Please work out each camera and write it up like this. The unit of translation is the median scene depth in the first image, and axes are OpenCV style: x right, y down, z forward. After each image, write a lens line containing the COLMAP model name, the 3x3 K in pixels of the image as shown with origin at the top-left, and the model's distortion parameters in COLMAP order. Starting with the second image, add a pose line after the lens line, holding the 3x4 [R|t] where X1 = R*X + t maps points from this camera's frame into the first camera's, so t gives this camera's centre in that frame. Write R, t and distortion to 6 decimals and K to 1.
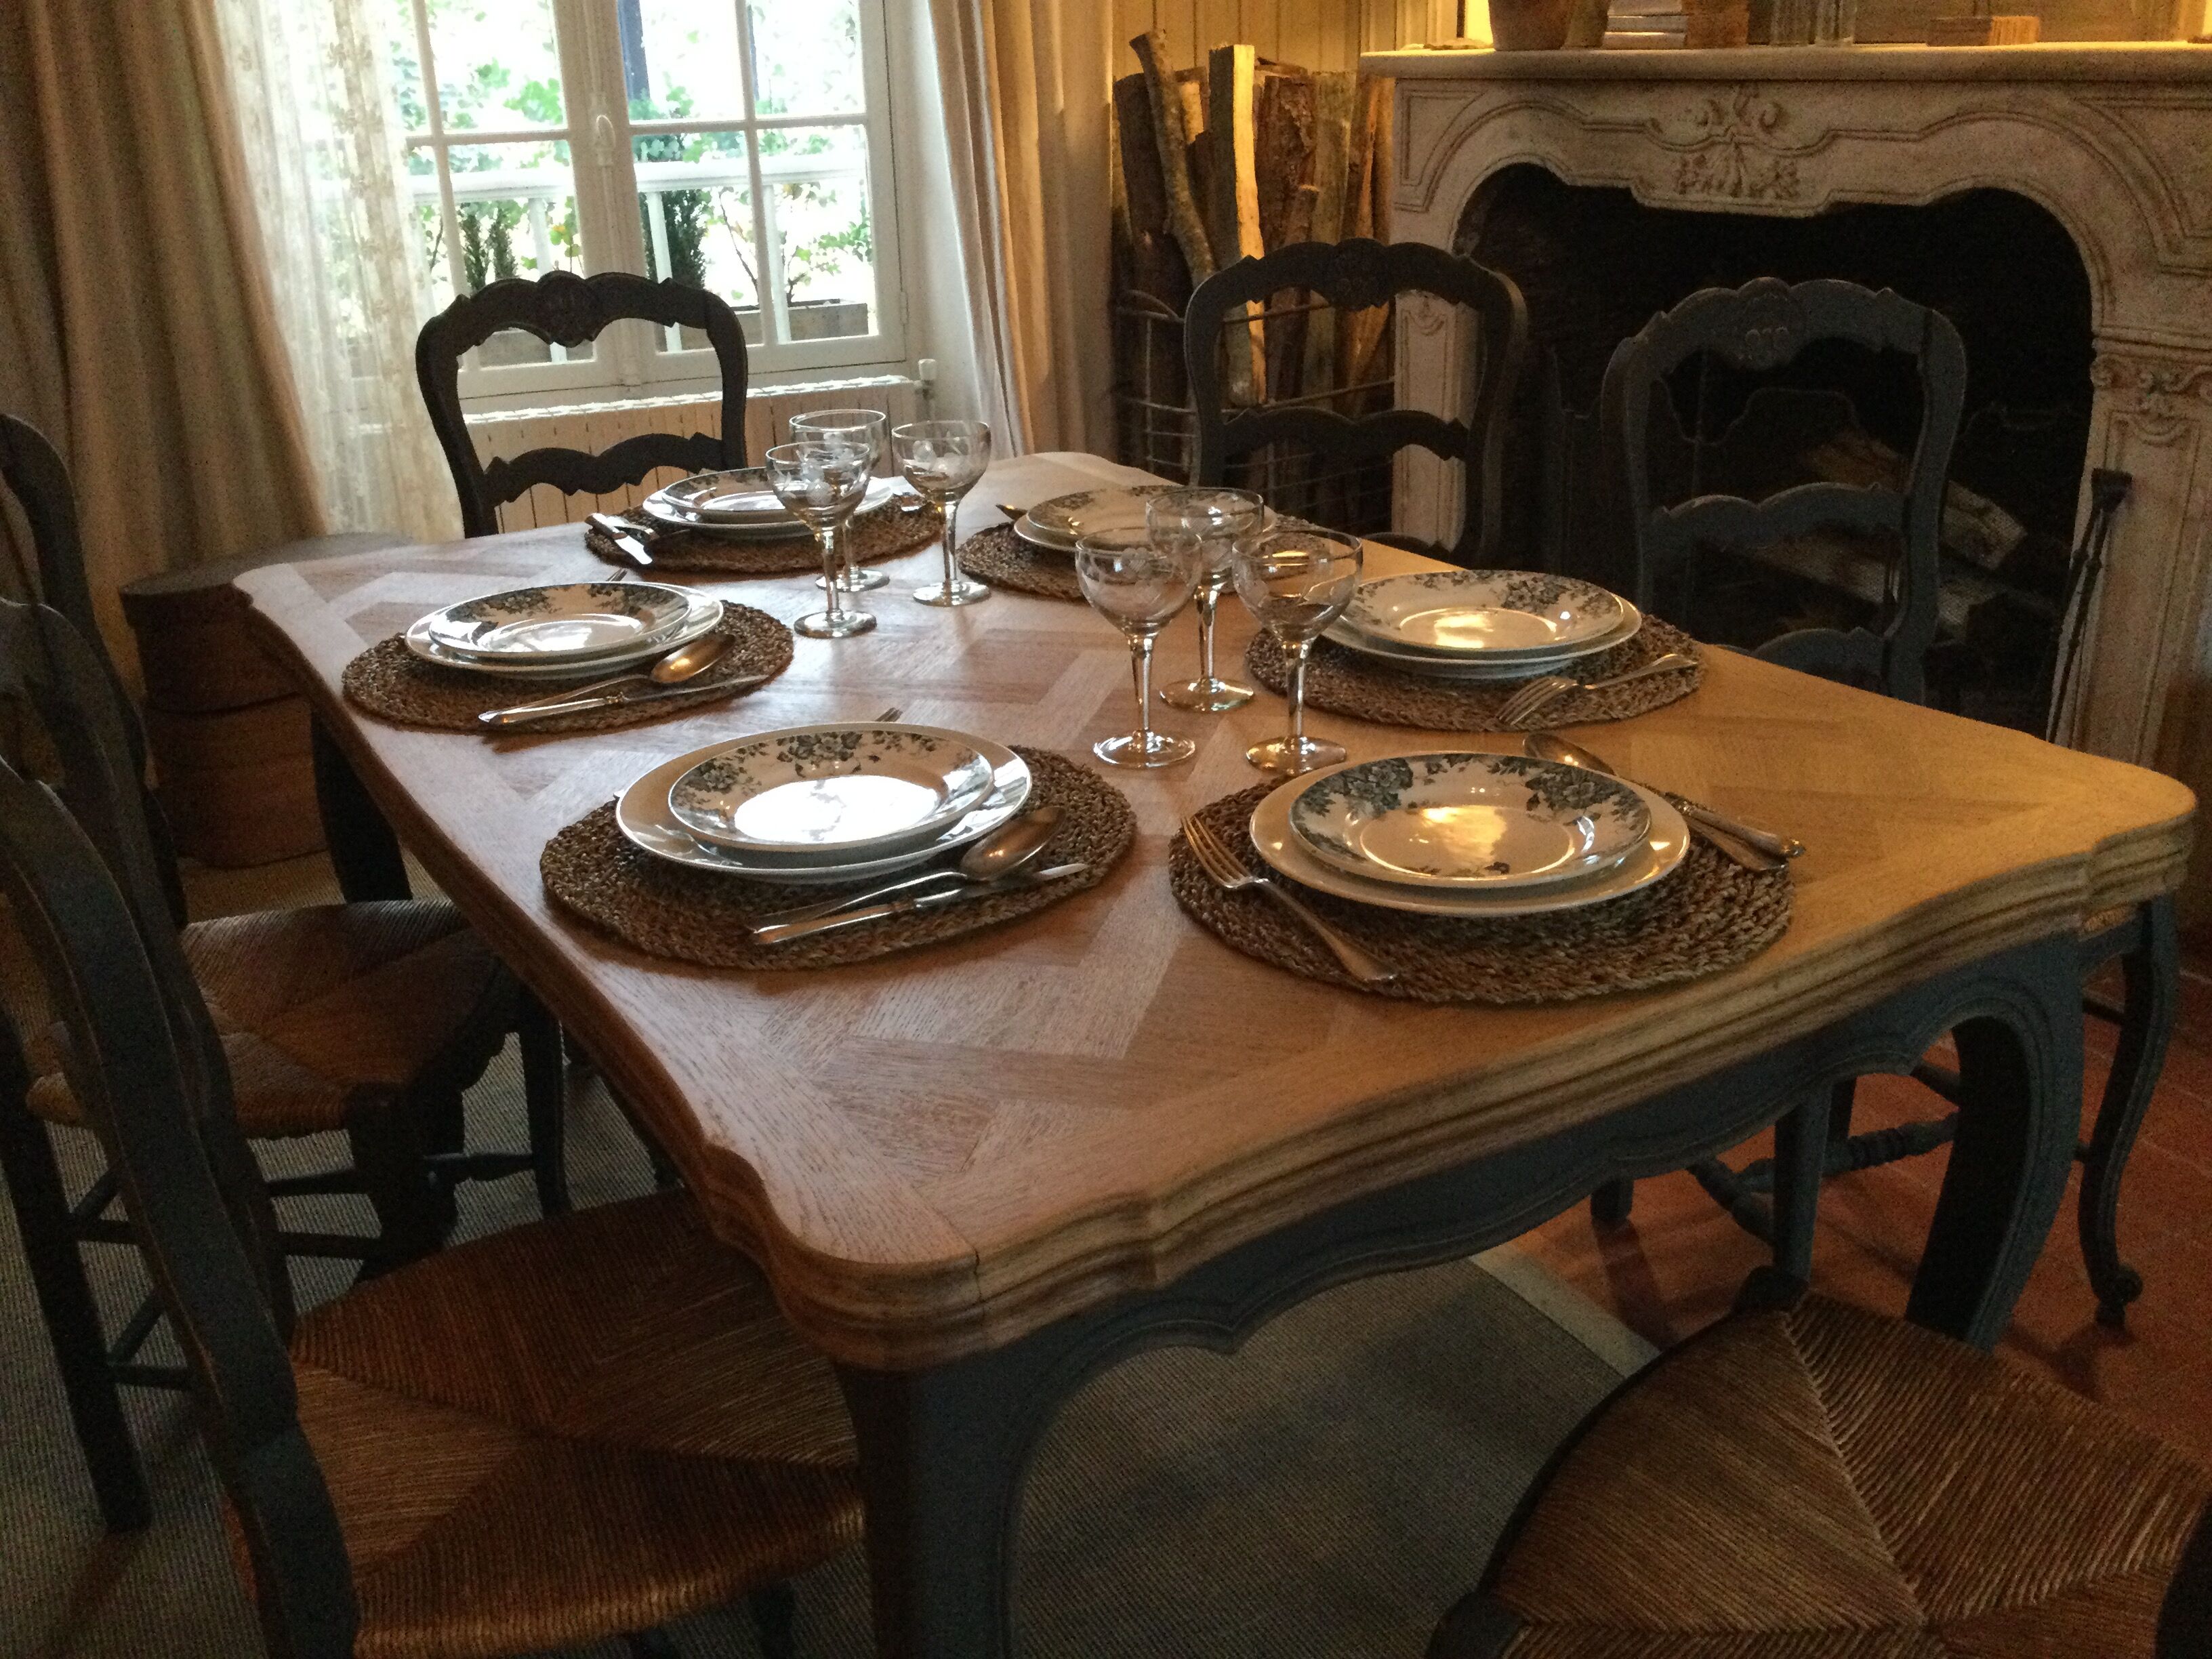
lens RADIAL K [[1996.7, 0, 1098.5], [0, 1996.7, 833.8], [0, 0, 1]] dist [0.079442, -0.129915]
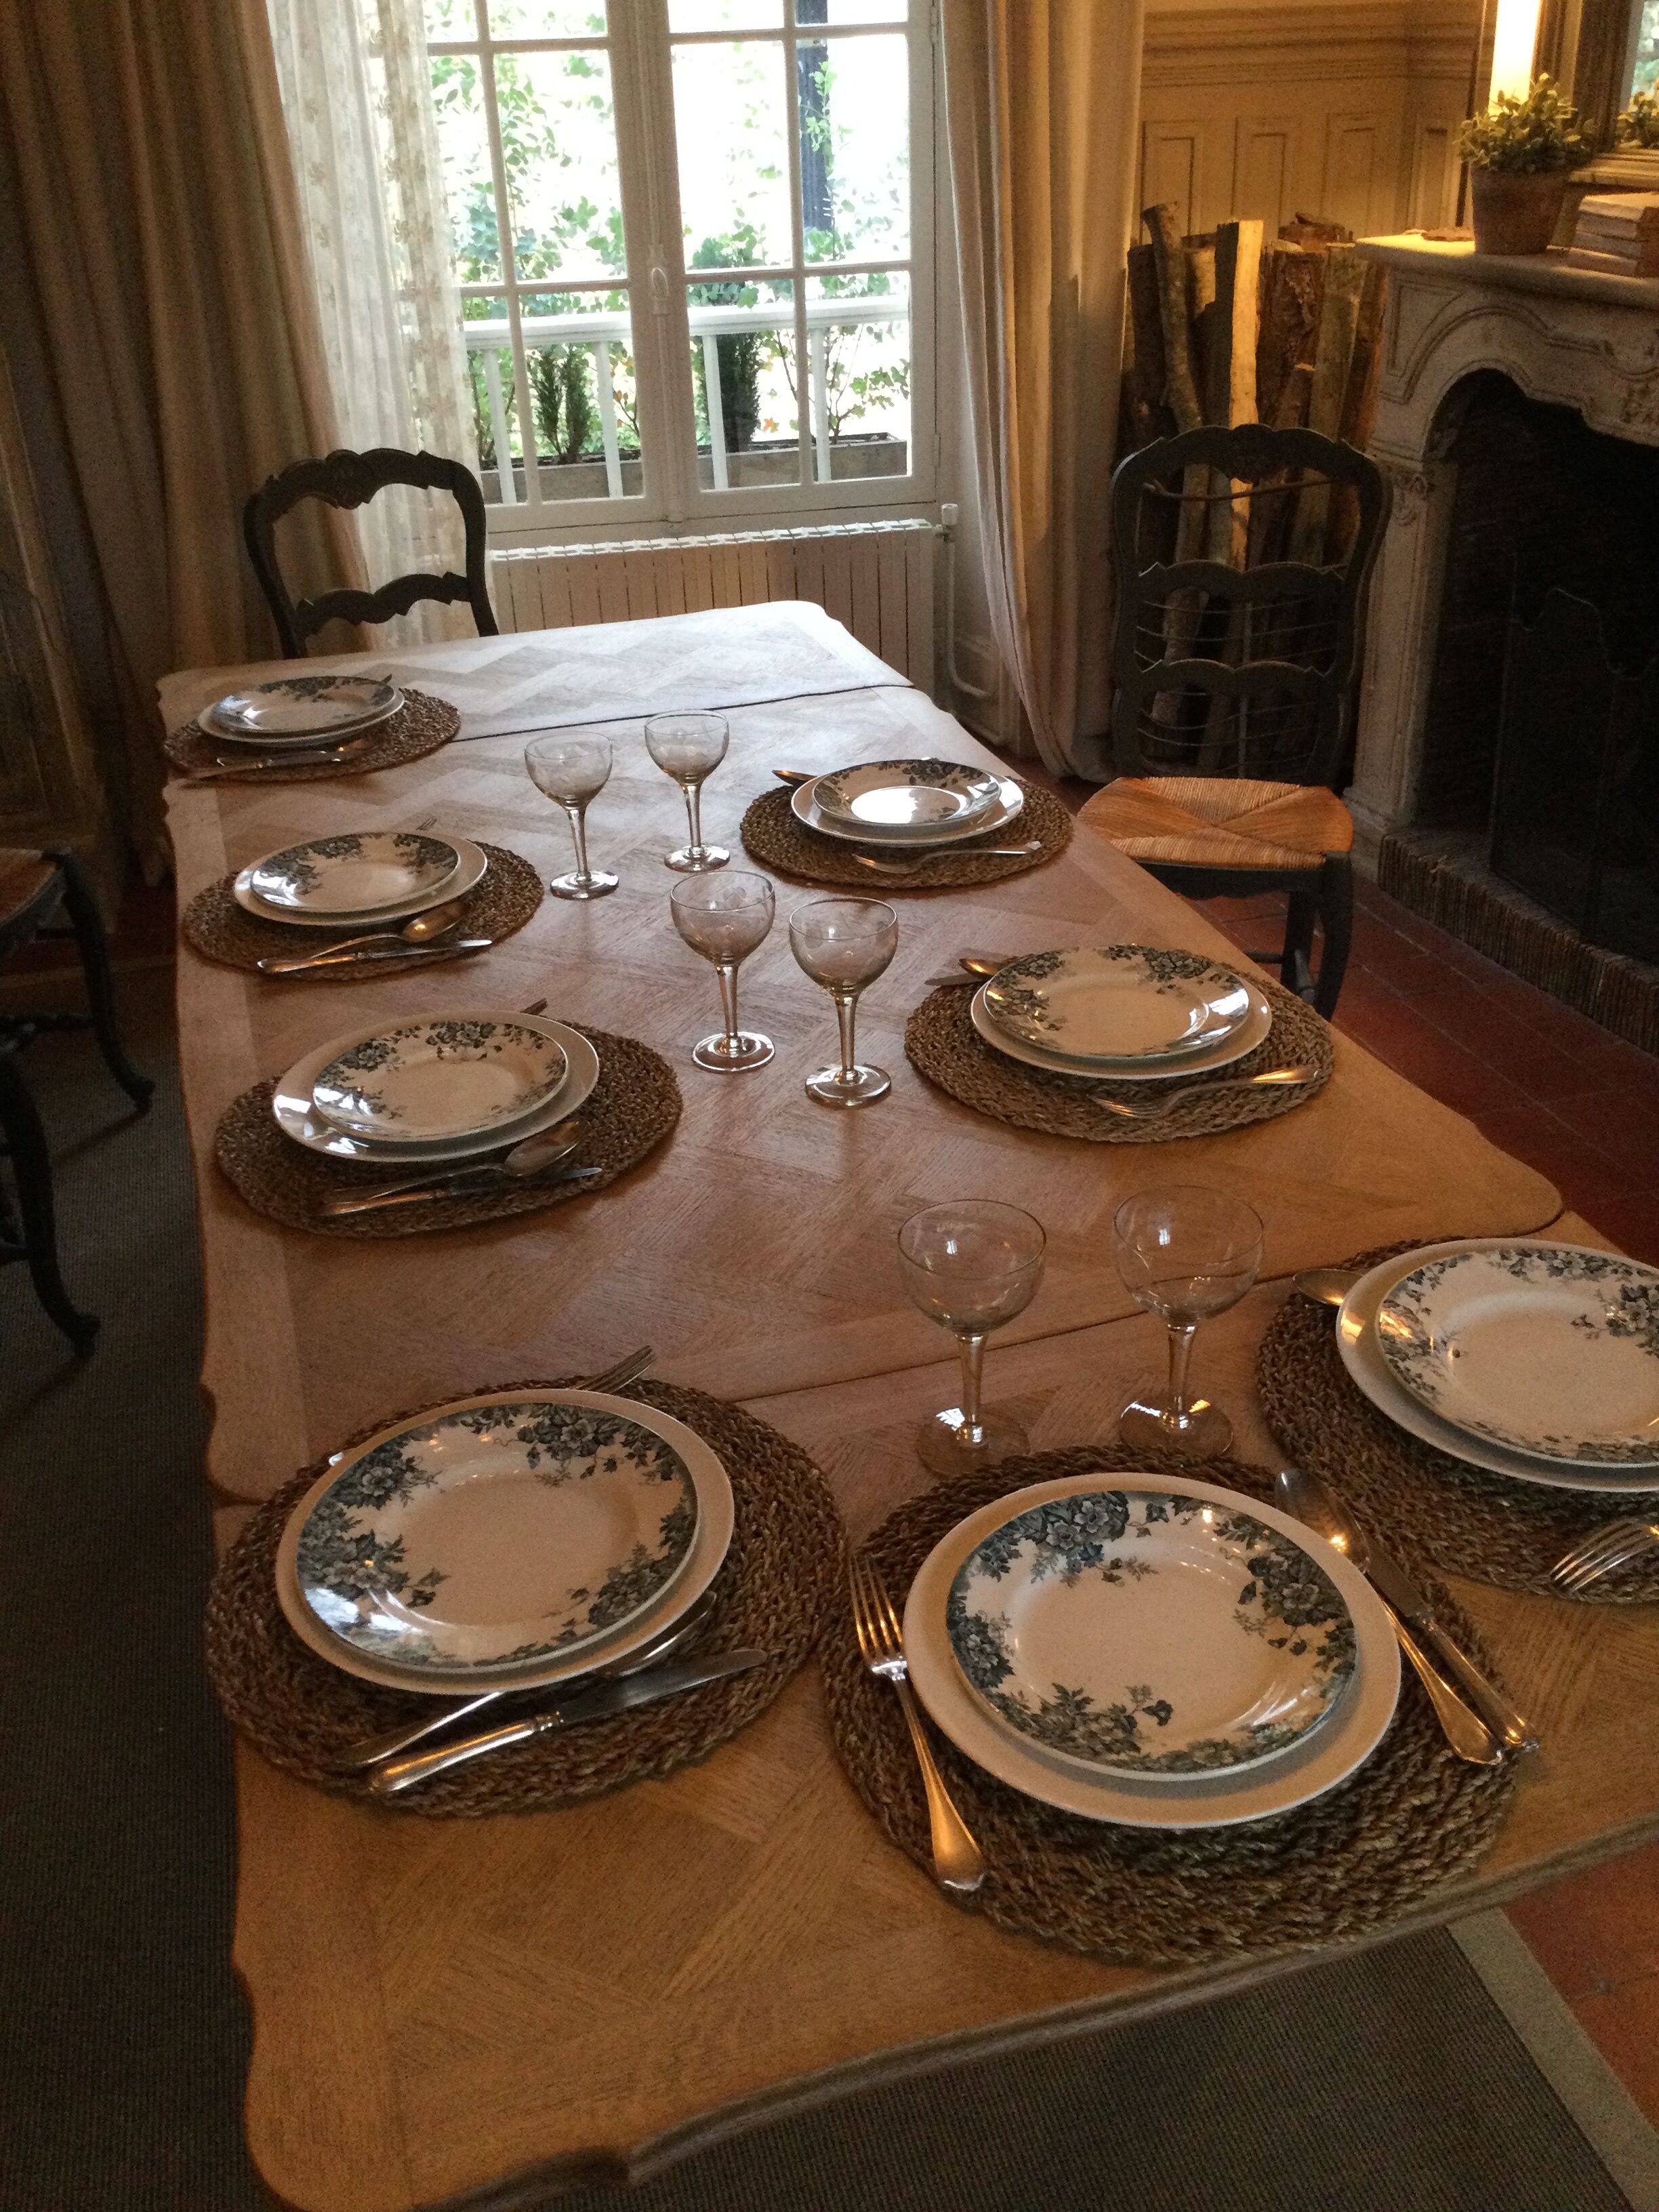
lens RADIAL K [[1996.7, 0, 850.2], [0, 1996.7, 1101.7], [0, 0, 1]] dist [0.079442, -0.129915]
pose [[0.968712, 0.115592, -0.219625, 0.148435], [-0.087160, 0.987001, 0.135030, -0.075025], [0.232378, -0.111663, 0.966194, -0.067794]]
